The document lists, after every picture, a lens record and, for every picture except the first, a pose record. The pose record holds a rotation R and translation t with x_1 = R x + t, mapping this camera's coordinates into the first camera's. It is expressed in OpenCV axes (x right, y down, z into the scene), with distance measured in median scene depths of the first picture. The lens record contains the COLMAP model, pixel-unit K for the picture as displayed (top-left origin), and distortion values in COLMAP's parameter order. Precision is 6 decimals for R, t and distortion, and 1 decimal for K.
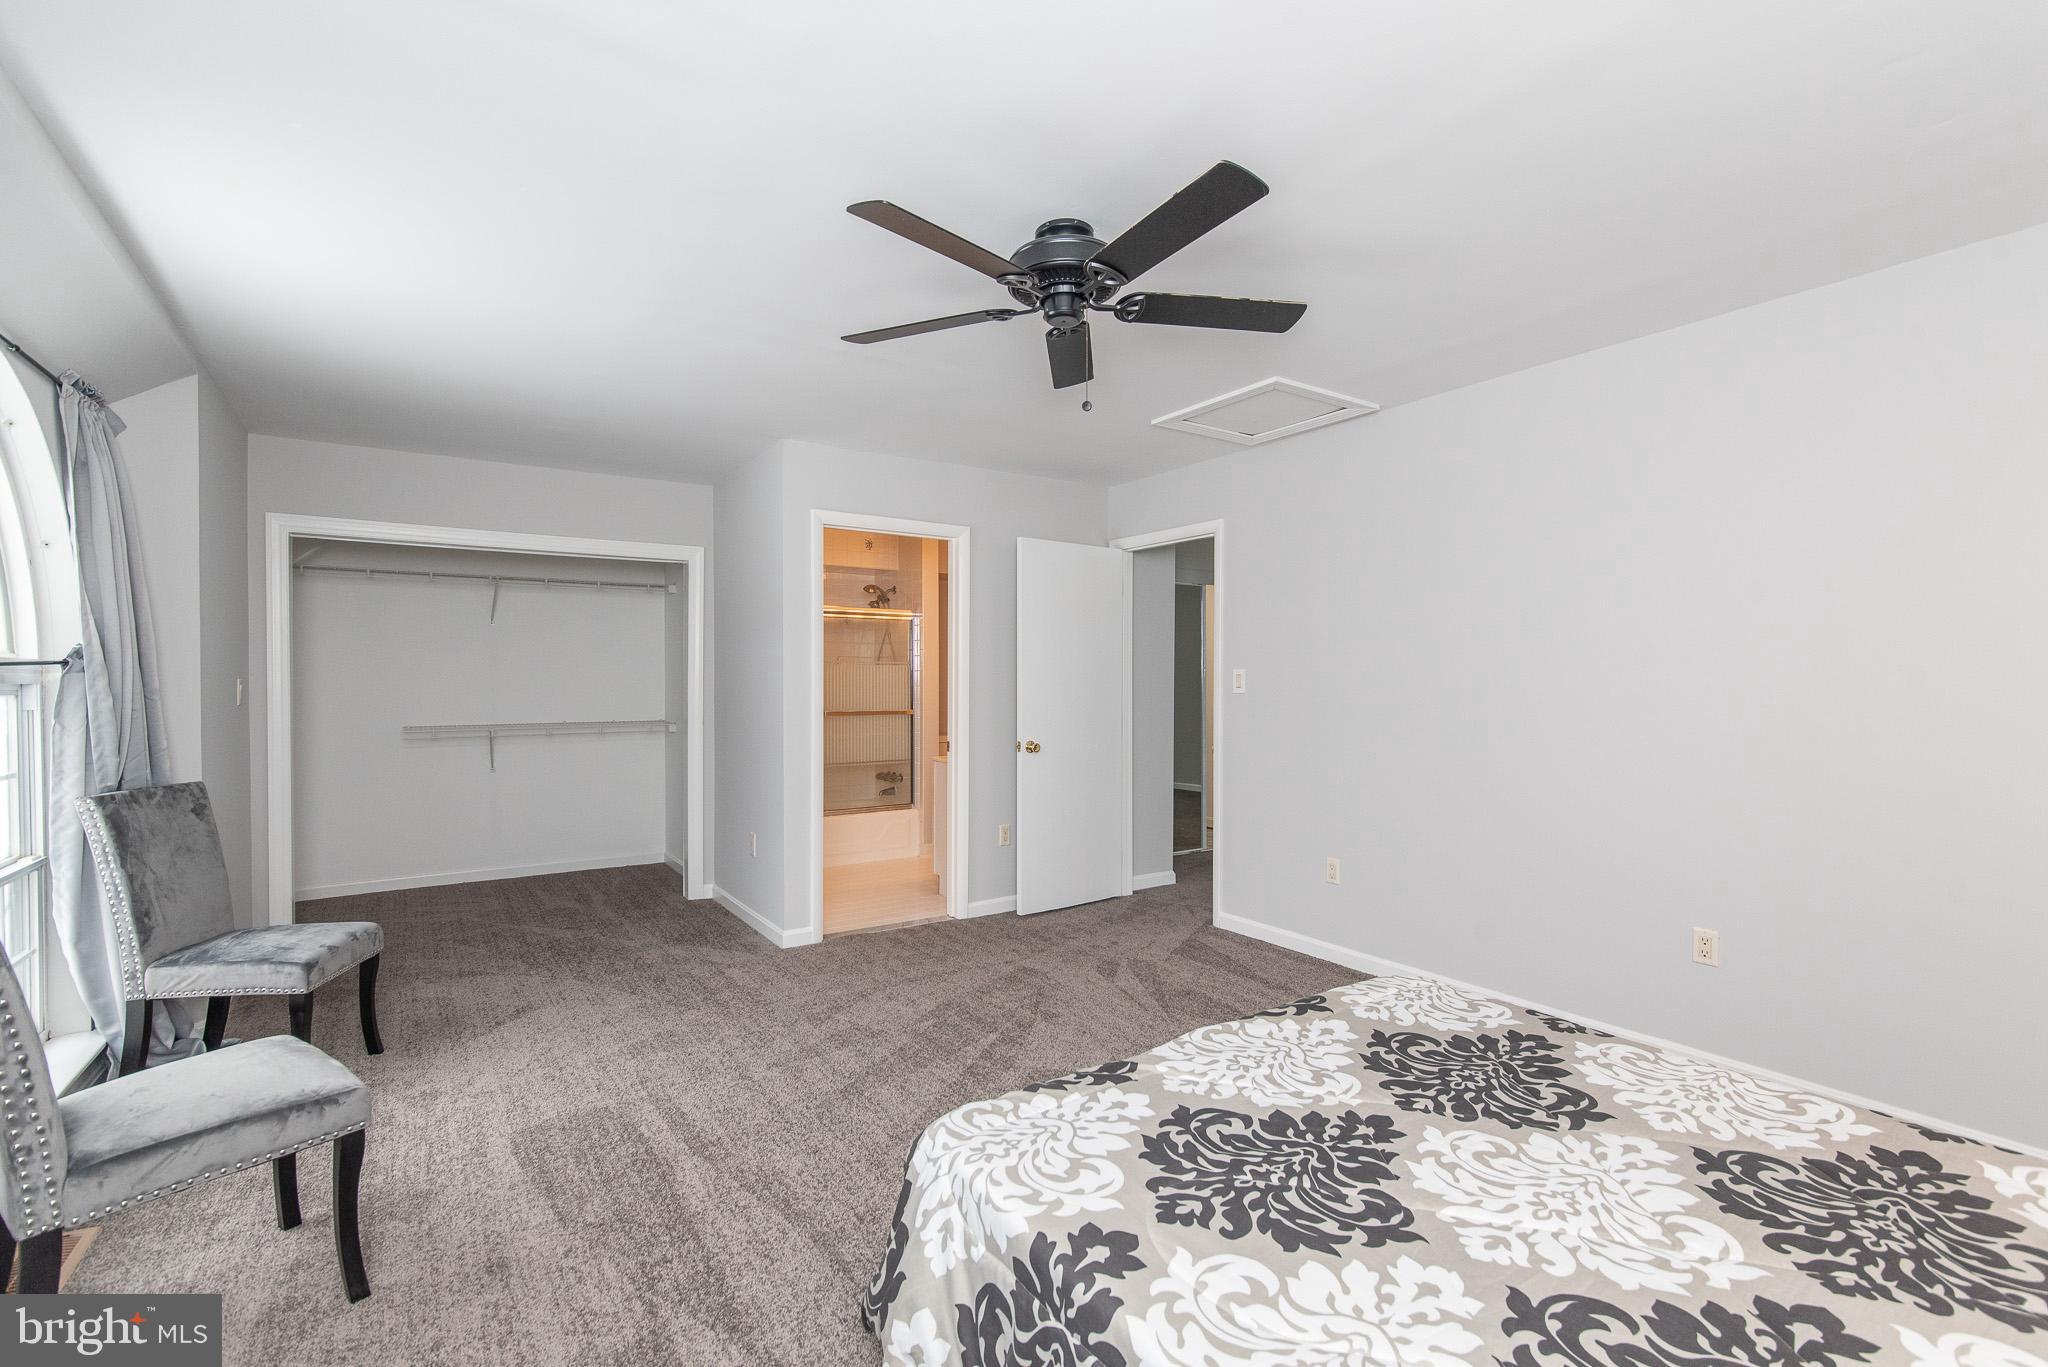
lens RADIAL K [[891.8, 0, 987.5], [0, 891.8, 669.1], [0, 0, 1]] dist [-0.000665, 0.002169]
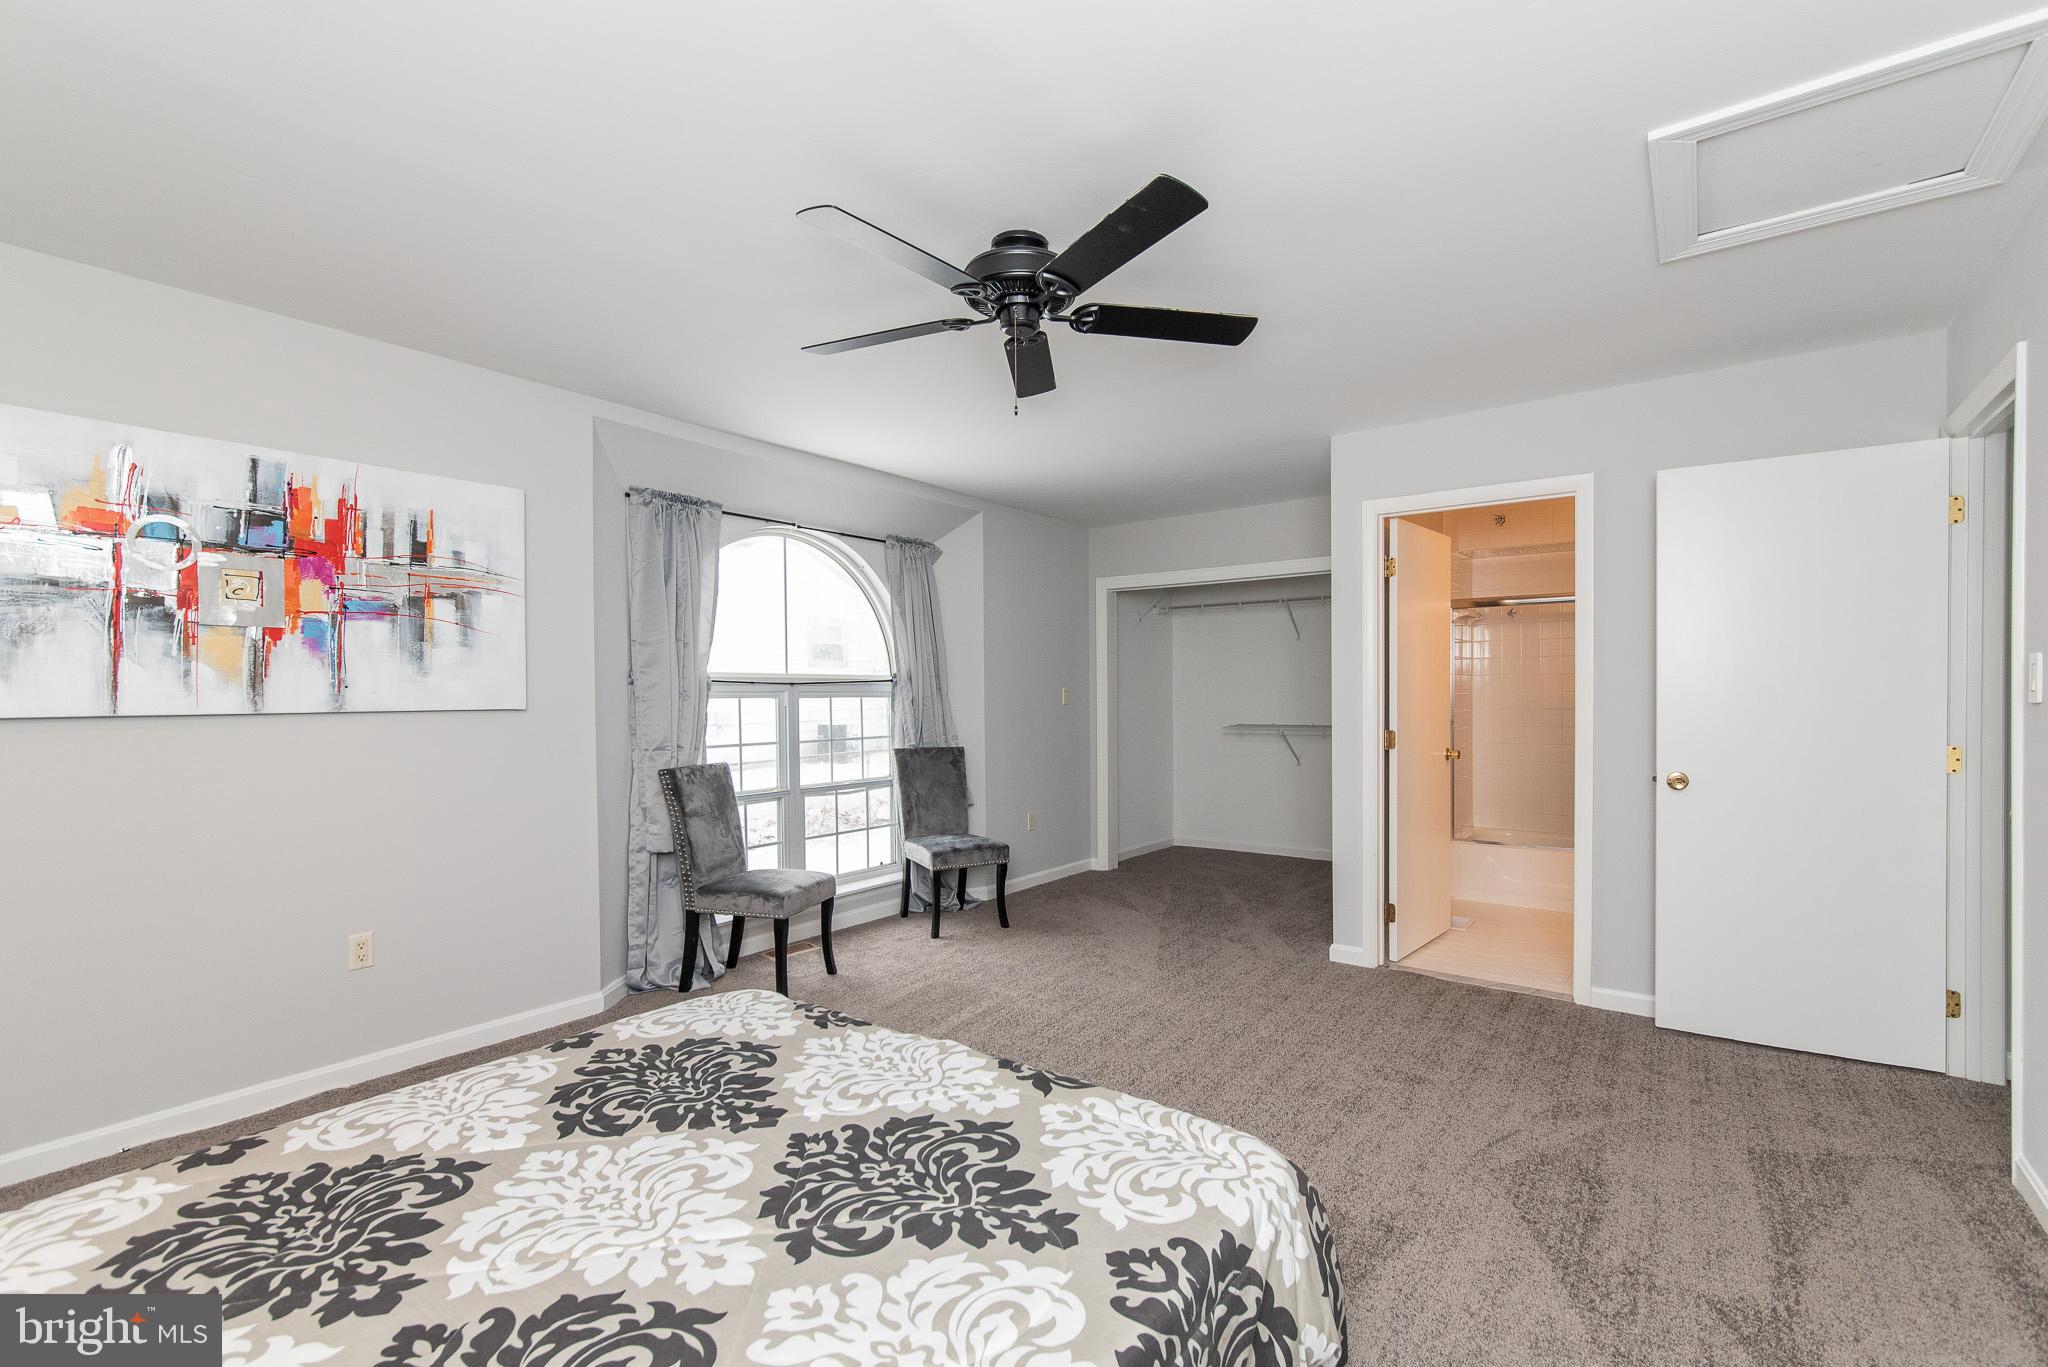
lens RADIAL K [[891.8, 0, 1024.2], [0, 891.8, 698.0], [0, 0, 1]] dist [-0.000665, 0.002169]
pose [[0.352616, 0.003776, -0.935760, 0.904723], [0.019961, 0.999734, 0.011556, 0.014685], [0.935555, -0.022753, 0.352447, 0.569377]]
